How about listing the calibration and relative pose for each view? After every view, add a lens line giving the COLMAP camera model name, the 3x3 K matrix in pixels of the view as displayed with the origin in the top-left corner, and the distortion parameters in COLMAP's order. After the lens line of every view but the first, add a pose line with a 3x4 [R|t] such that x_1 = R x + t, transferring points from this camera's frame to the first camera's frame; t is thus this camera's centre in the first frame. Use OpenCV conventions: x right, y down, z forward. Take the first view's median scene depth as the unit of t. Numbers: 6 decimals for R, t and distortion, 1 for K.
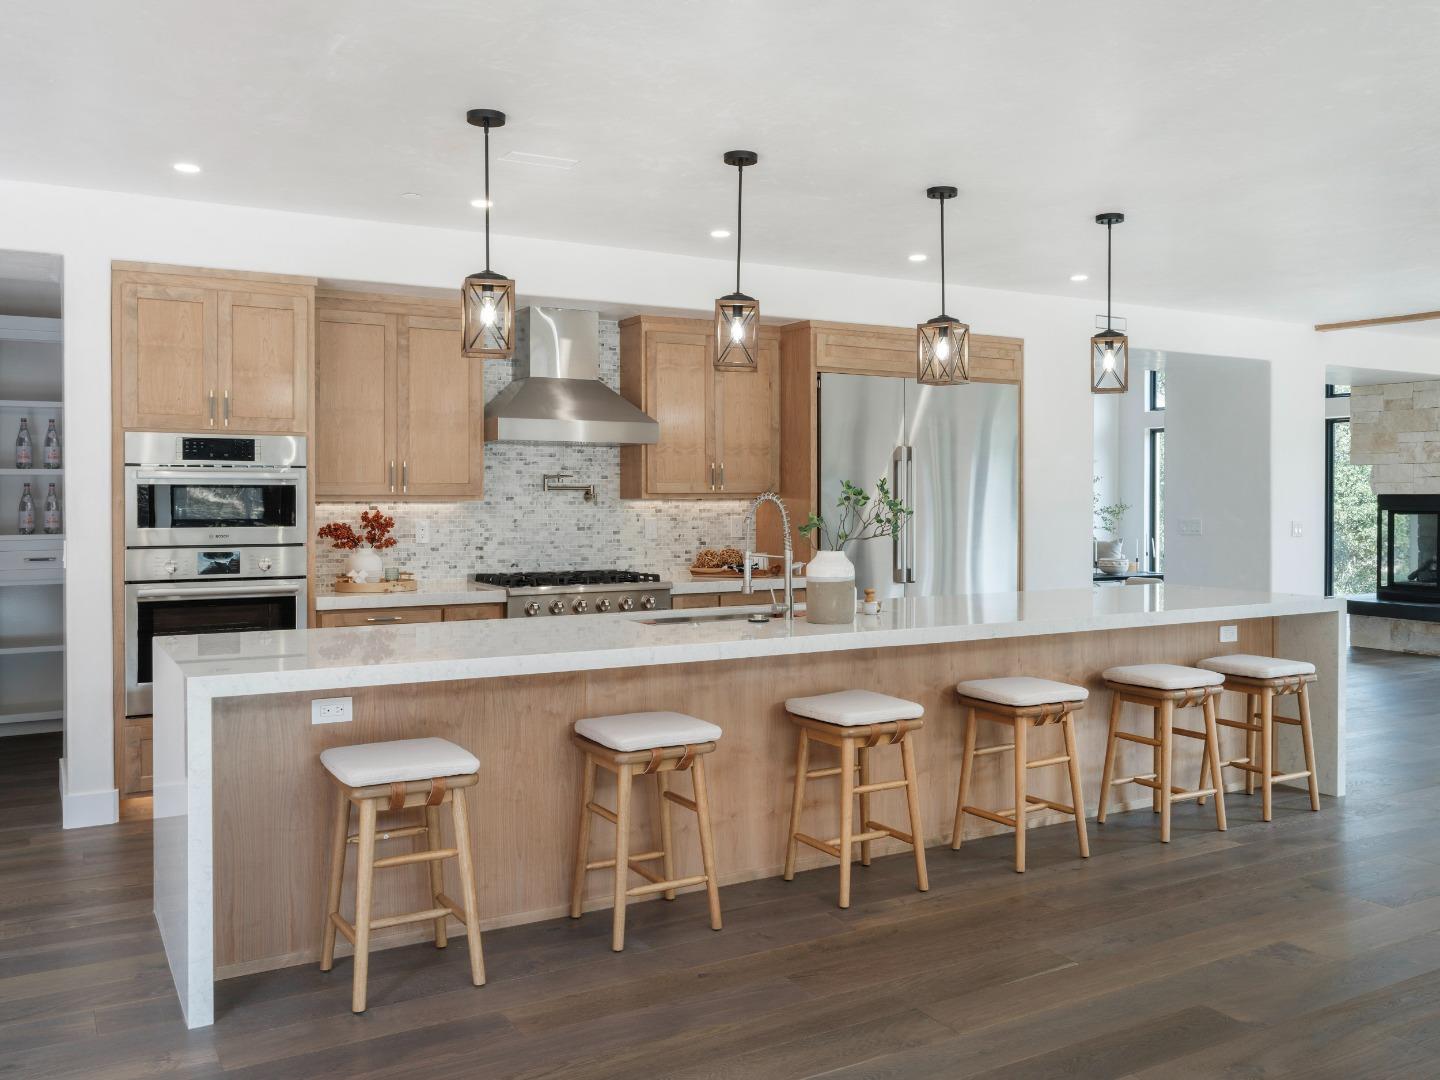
lens RADIAL K [[1154.6, 0, 784.4], [0, 1154.6, 537.8], [0, 0, 1]] dist [-0.006318, 0.001110]
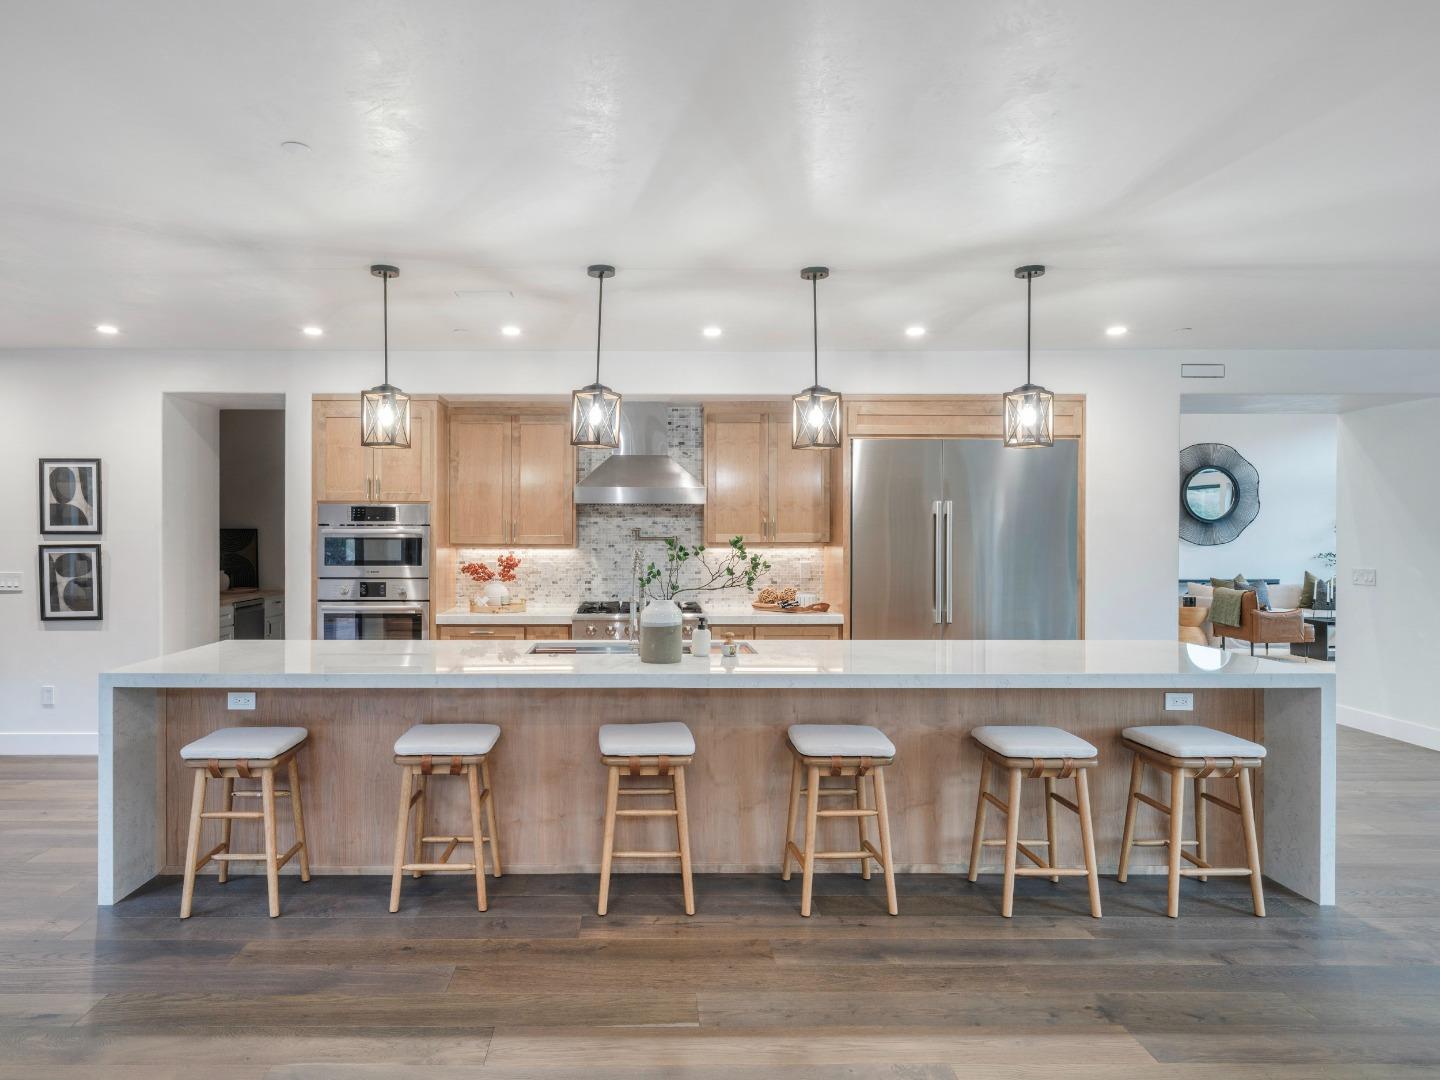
lens RADIAL K [[885.9, 0, 700.4], [0, 885.9, 523.7], [0, 0, 1]] dist [0.026139, 0.000511]
pose [[0.871757, -0.003178, -0.489928, 0.385714], [-0.019118, 0.998997, -0.040499, -0.021960], [0.489565, 0.044672, 0.870822, 0.178072]]
